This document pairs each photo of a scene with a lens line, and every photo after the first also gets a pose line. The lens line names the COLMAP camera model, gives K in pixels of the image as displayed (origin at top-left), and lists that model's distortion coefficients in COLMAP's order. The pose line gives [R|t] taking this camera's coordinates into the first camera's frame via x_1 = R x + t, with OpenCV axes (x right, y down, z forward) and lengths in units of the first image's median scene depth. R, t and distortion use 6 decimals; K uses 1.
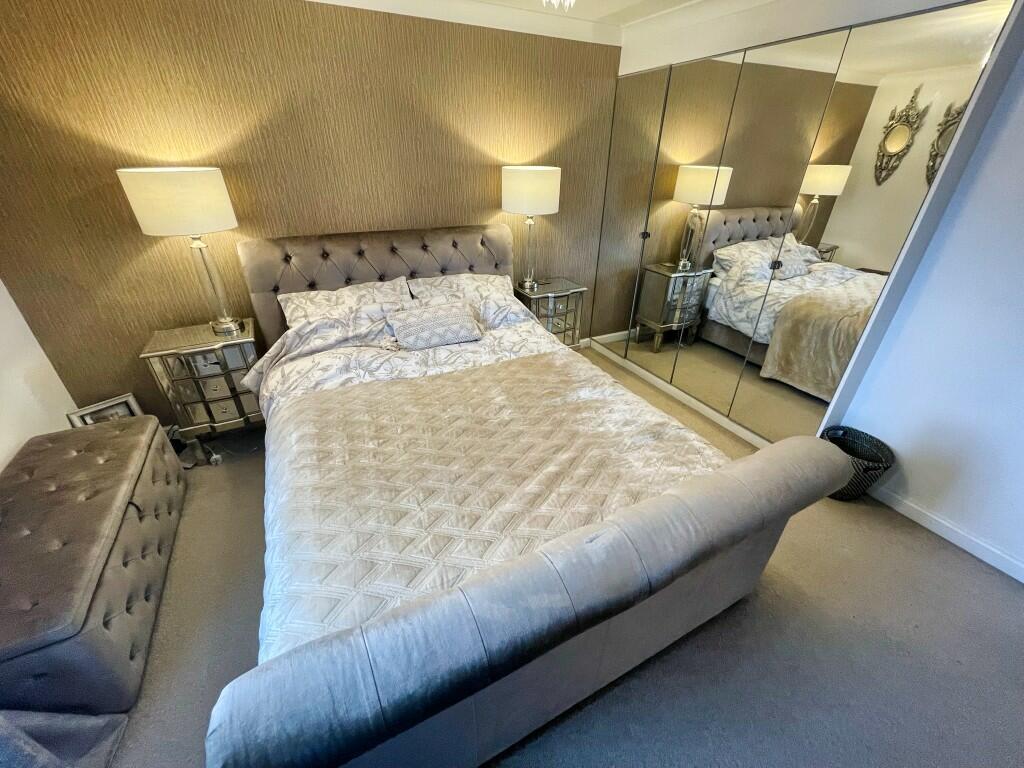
lens RADIAL K [[408.1, 0, 508.8], [0, 408.1, 388.9], [0, 0, 1]] dist [-0.001566, -0.000168]
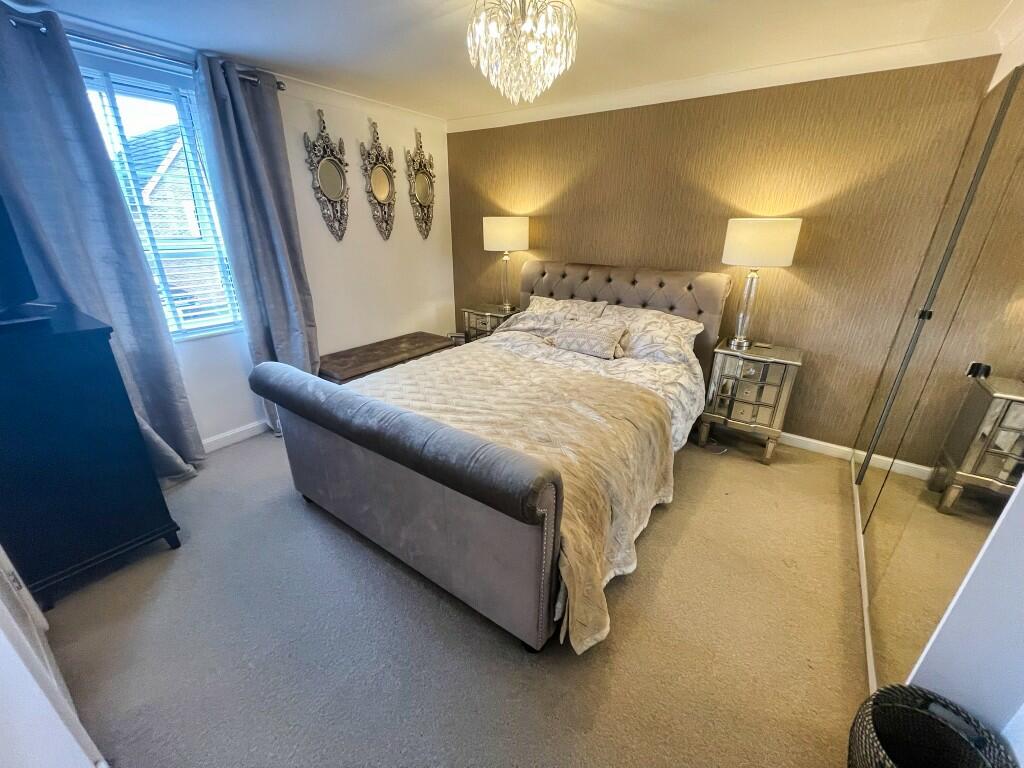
lens RADIAL K [[408.1, 0, 508.8], [0, 408.1, 388.9], [0, 0, 1]] dist [-0.001566, -0.000168]
pose [[0.465937, 0.337076, -0.818097, 0.748961], [-0.442129, 0.889585, 0.114722, -0.054937], [0.766436, 0.308251, 0.563522, 0.174886]]
